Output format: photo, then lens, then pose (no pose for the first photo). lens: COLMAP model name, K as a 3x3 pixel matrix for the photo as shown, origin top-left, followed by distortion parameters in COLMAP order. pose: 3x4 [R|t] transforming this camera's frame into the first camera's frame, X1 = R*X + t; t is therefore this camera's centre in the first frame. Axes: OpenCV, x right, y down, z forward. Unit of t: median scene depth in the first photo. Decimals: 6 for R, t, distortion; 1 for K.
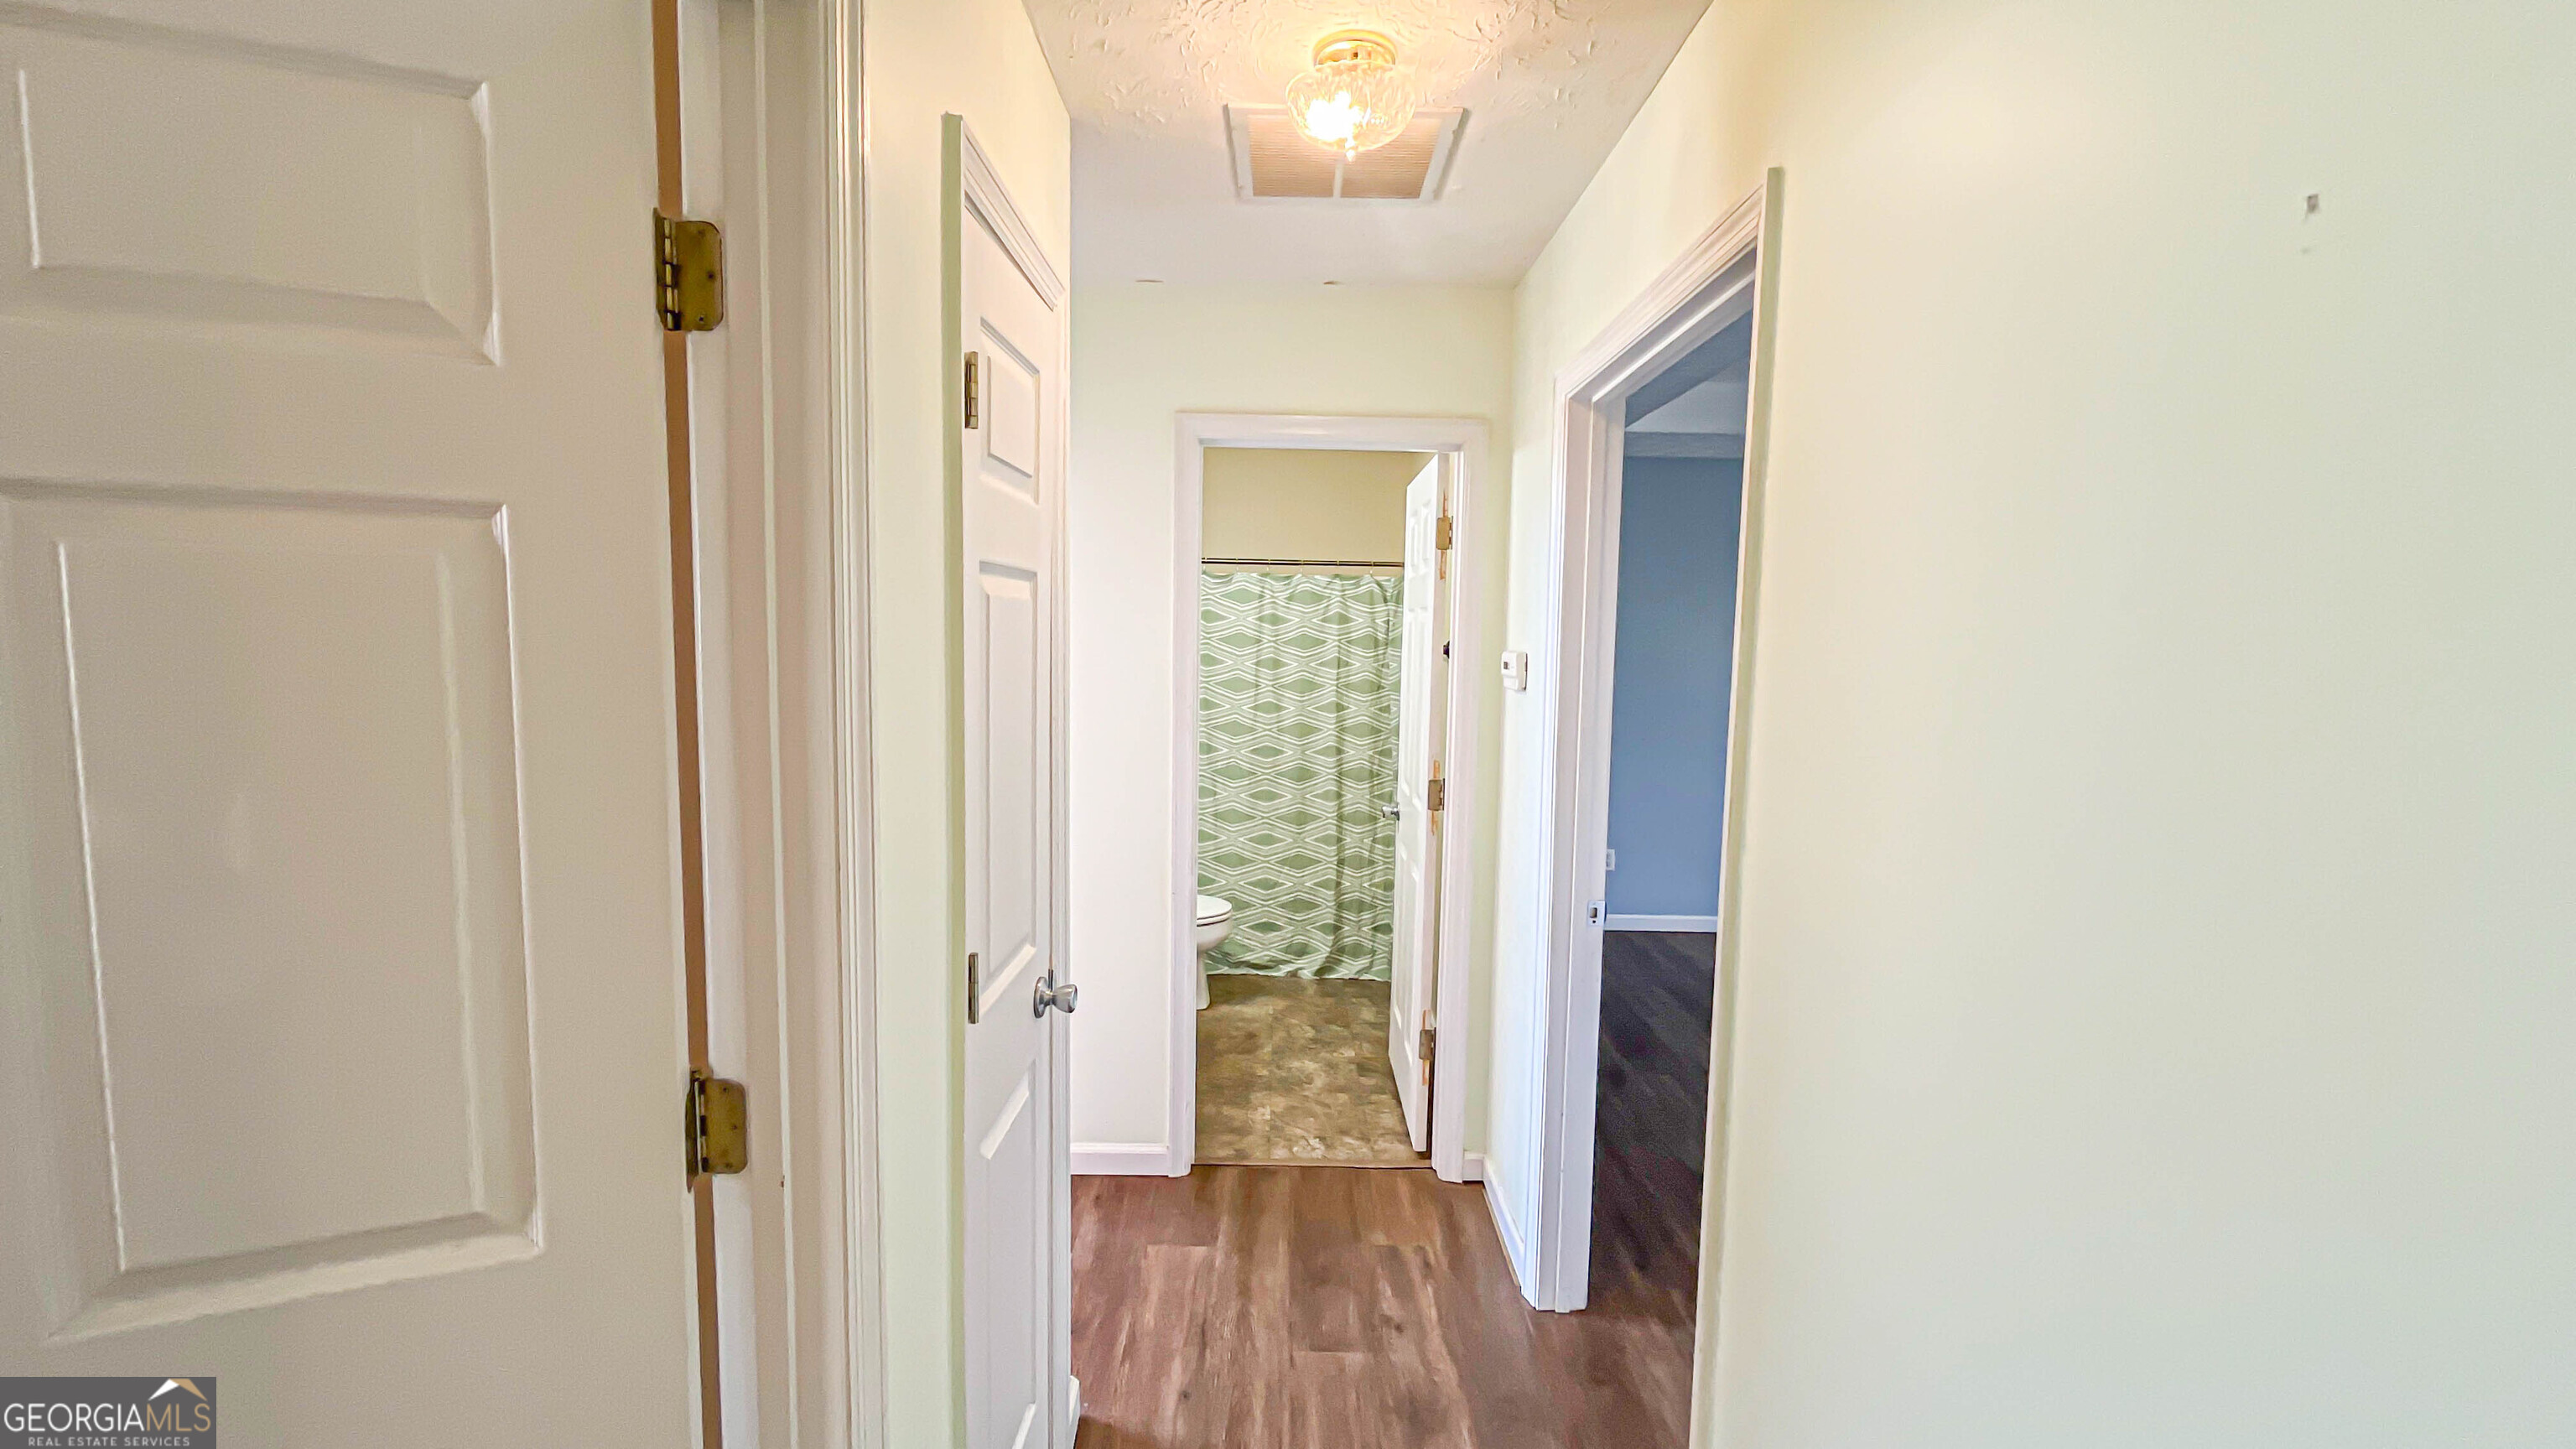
lens RADIAL K [[1045.3, 0, 1287.1], [0, 1045.3, 724.4], [0, 0, 1]] dist [-0.003057, -0.000436]
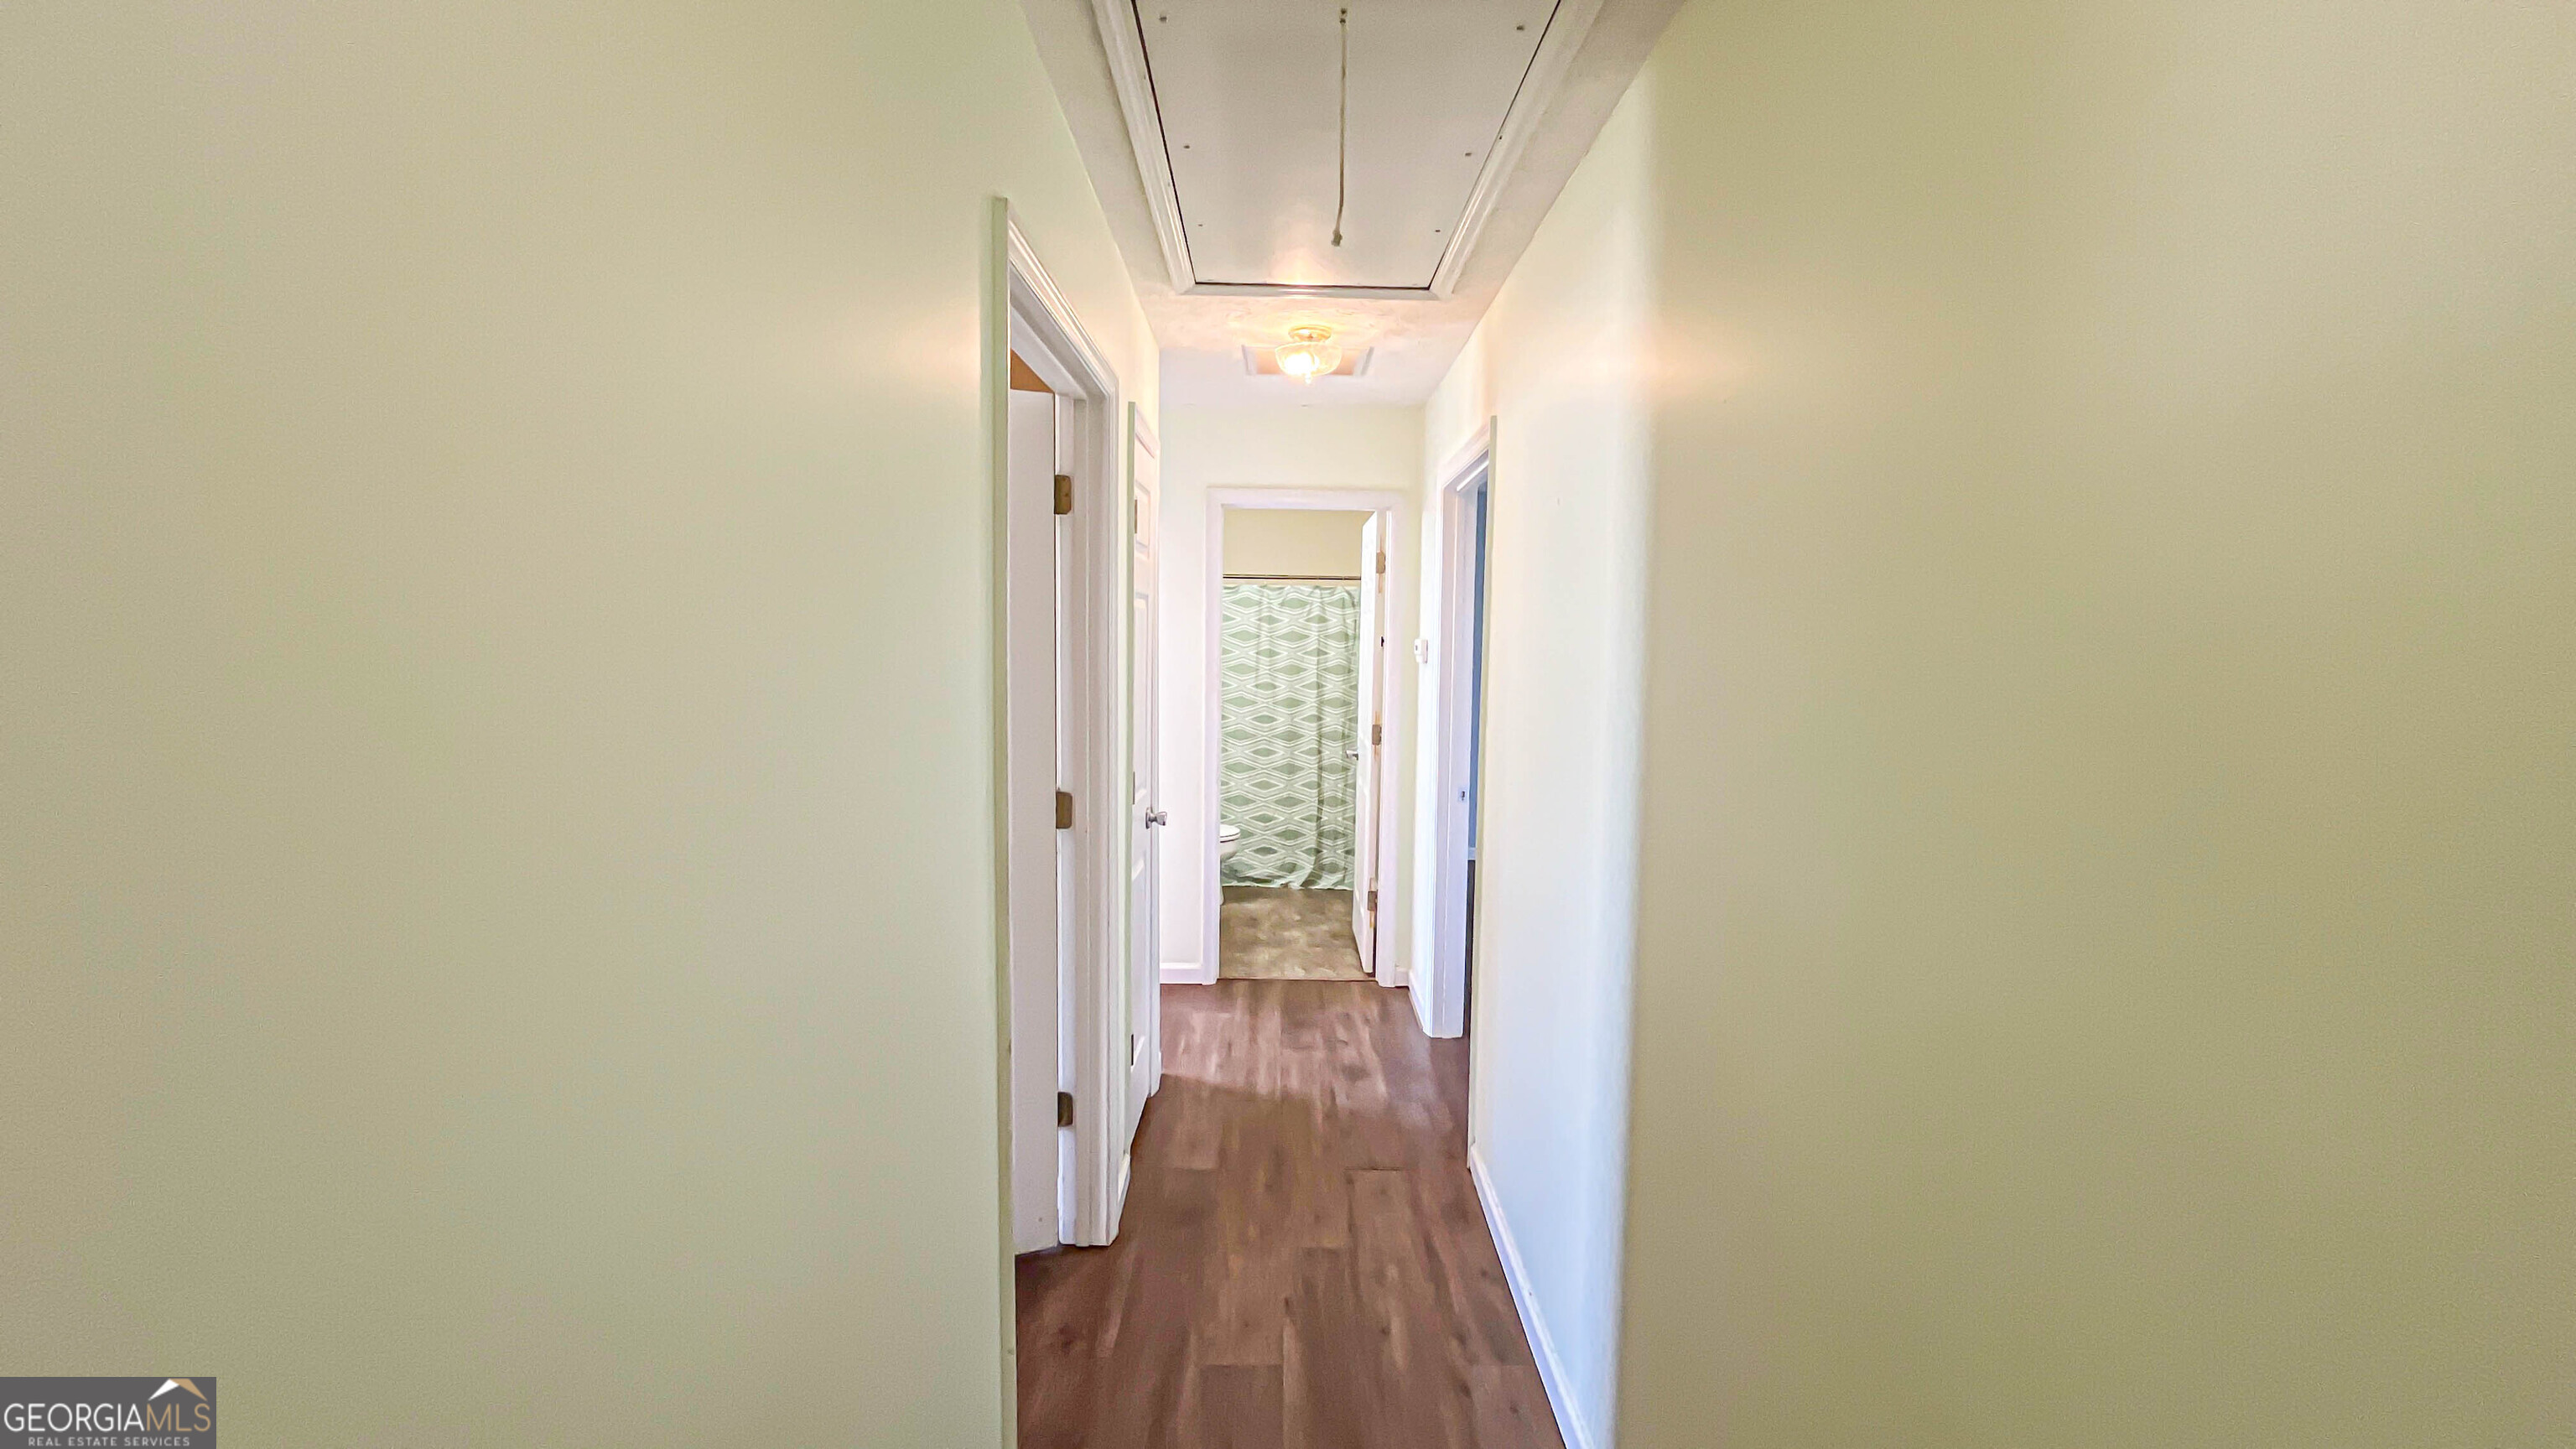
lens RADIAL K [[1045.3, 0, 1296.1], [0, 1045.3, 722.0], [0, 0, 1]] dist [-0.003057, -0.000436]
pose [[0.999917, -0.003319, 0.012455, 0.005841], [0.003364, 0.999988, -0.003588, 0.054775], [-0.012443, 0.003629, 0.999916, -0.524693]]
